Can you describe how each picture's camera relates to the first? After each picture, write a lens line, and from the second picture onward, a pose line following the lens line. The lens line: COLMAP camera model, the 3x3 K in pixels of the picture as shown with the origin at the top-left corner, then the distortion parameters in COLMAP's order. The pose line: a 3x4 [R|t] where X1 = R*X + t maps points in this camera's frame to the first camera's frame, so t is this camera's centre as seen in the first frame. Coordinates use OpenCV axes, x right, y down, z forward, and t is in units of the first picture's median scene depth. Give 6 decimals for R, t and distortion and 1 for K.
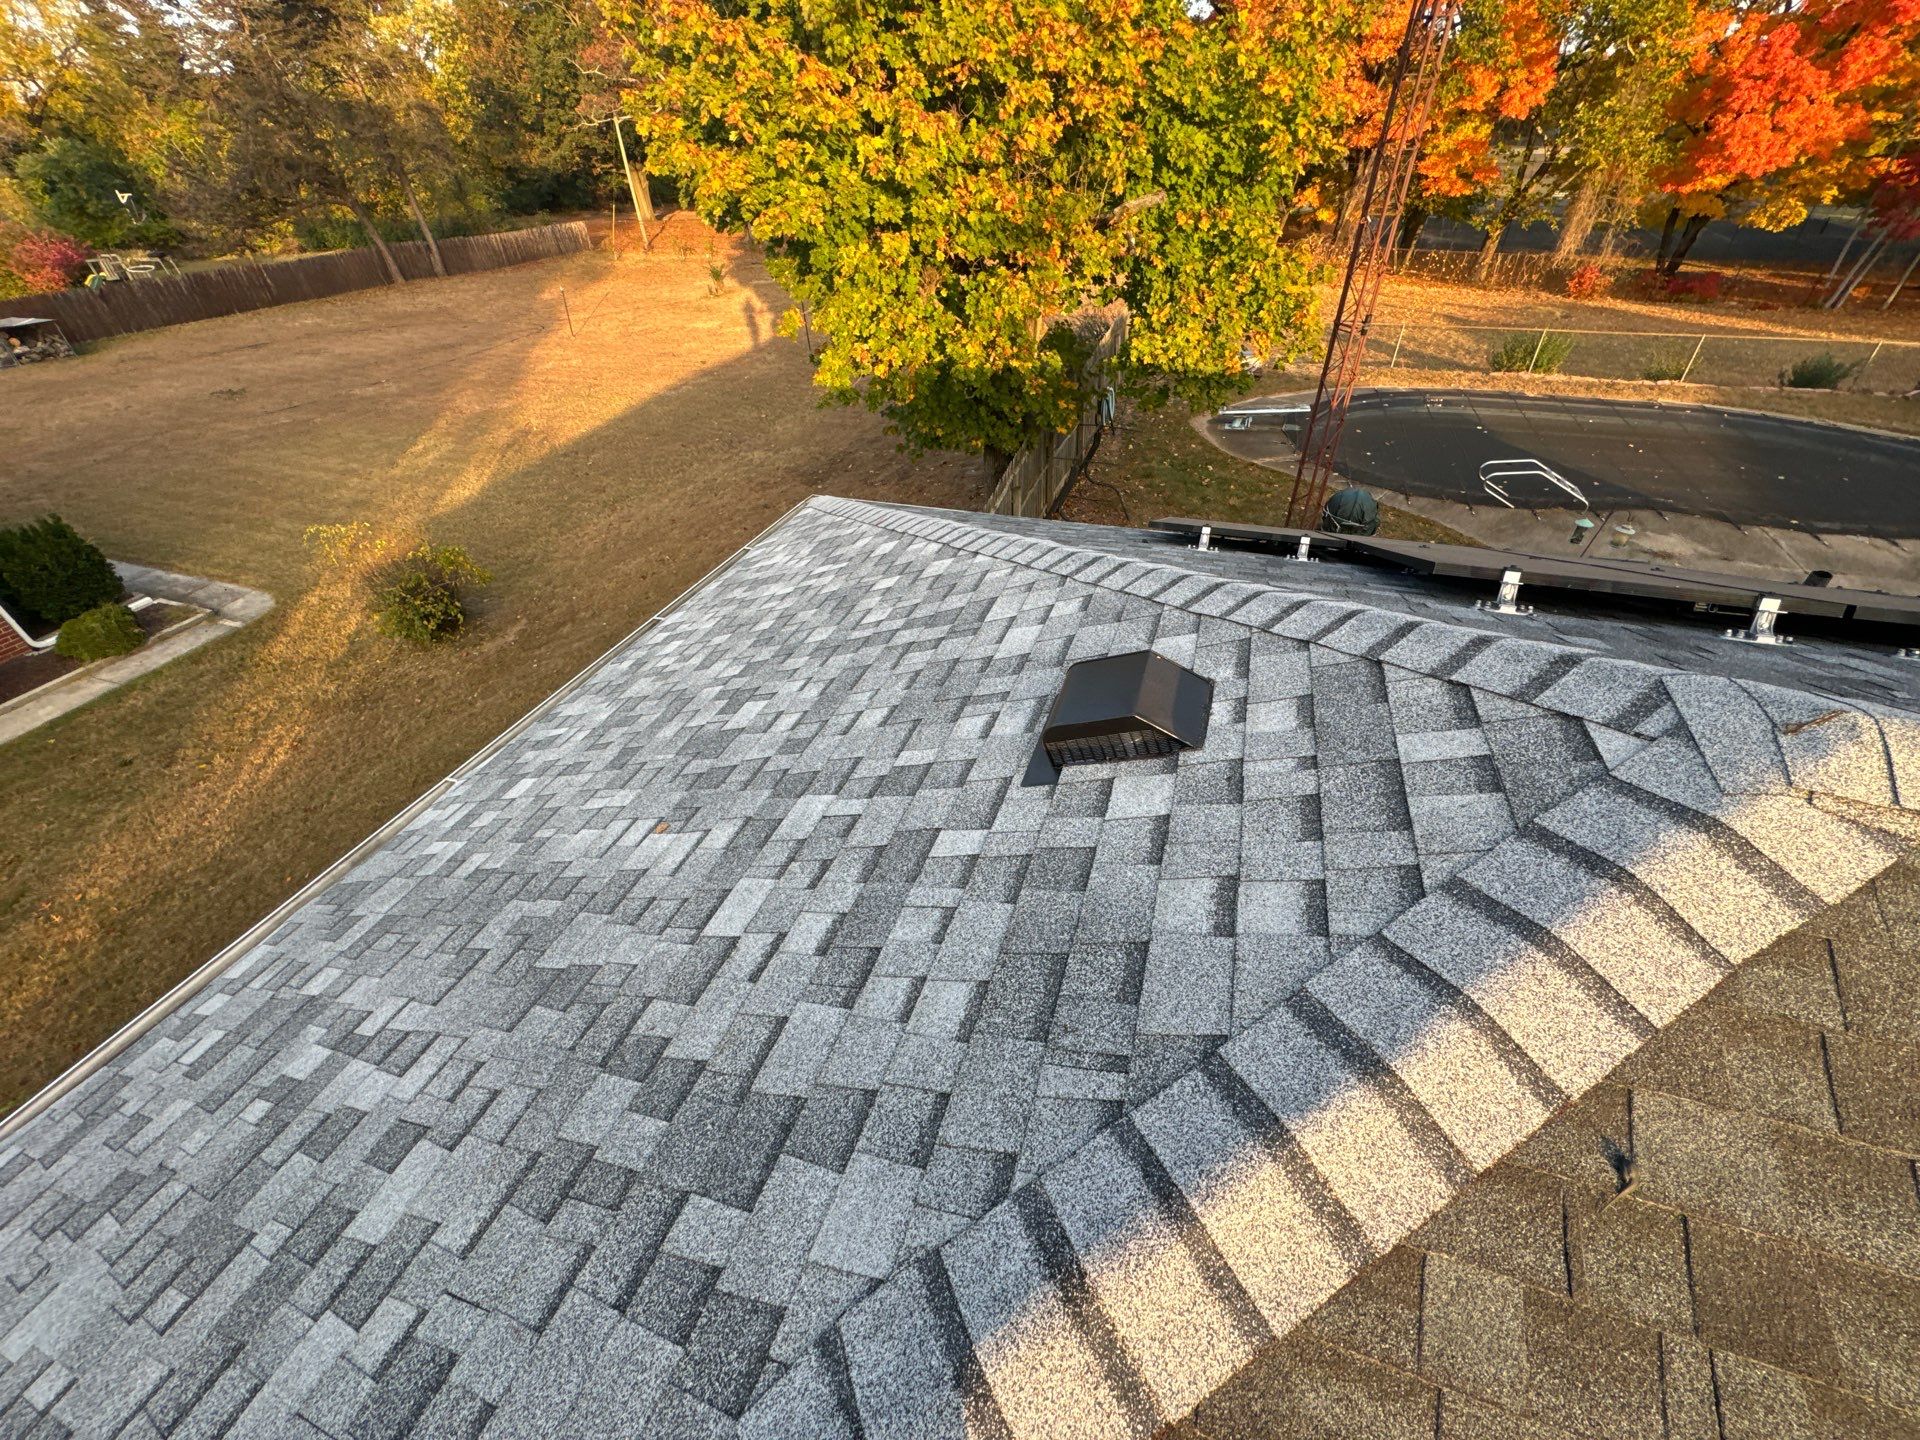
lens RADIAL K [[762.3, 0, 971.0], [0, 762.3, 713.3], [0, 0, 1]] dist [-0.006845, 0.000865]
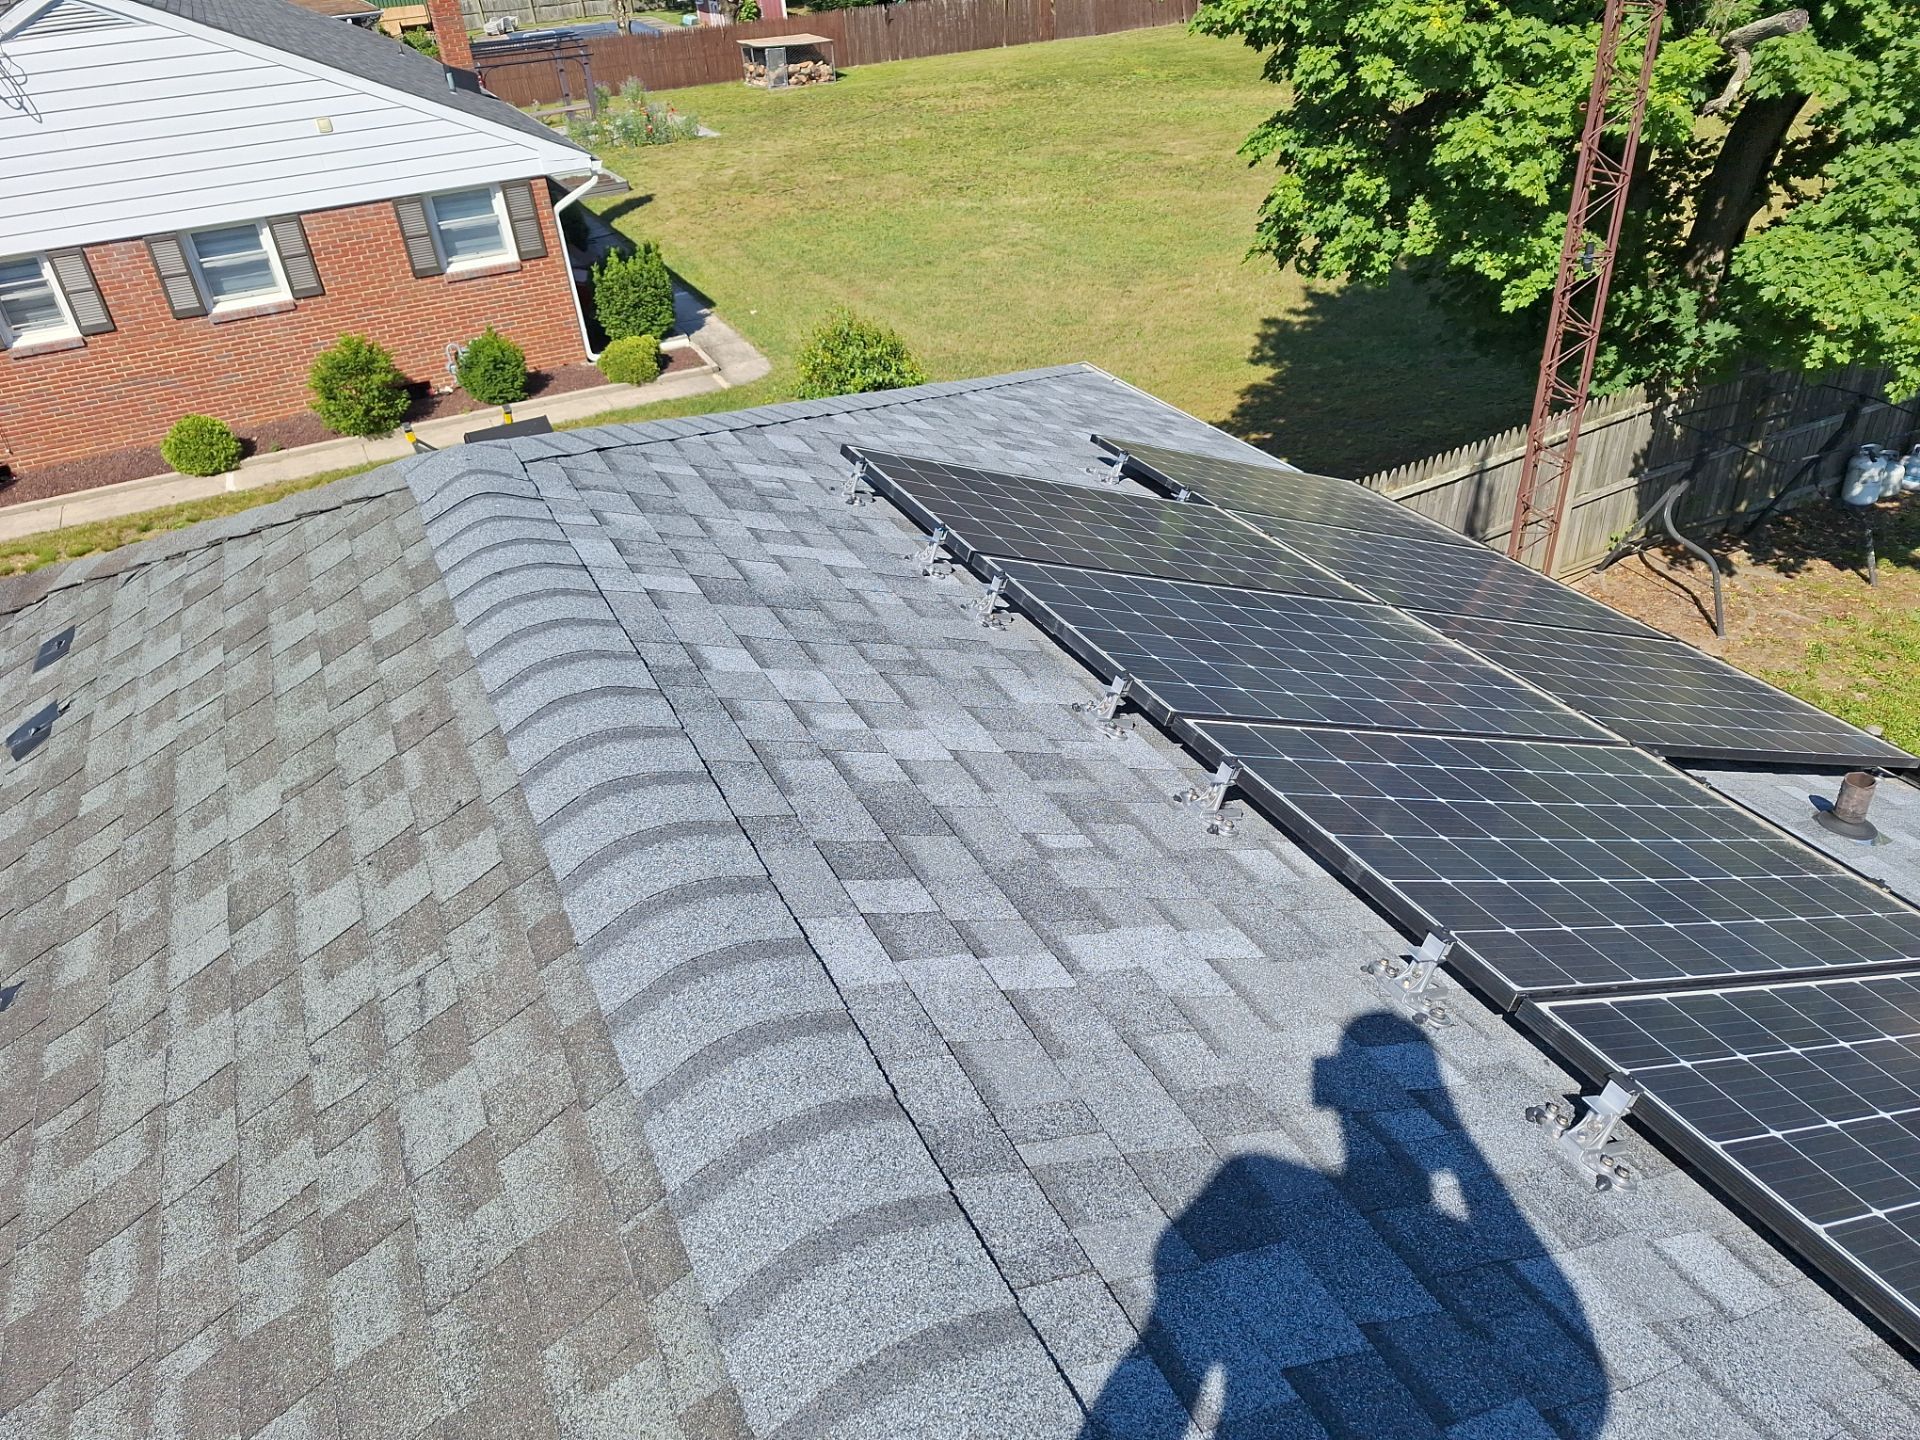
lens RADIAL K [[1335.7, 0, 974.9], [0, 1335.7, 724.6], [0, 0, 1]] dist [0.036093, -0.027862]
pose [[0.707764, 0.373246, -0.599798, 0.358976], [-0.397544, 0.912271, 0.098590, -0.017212], [0.583977, 0.168667, 0.794054, -0.059257]]
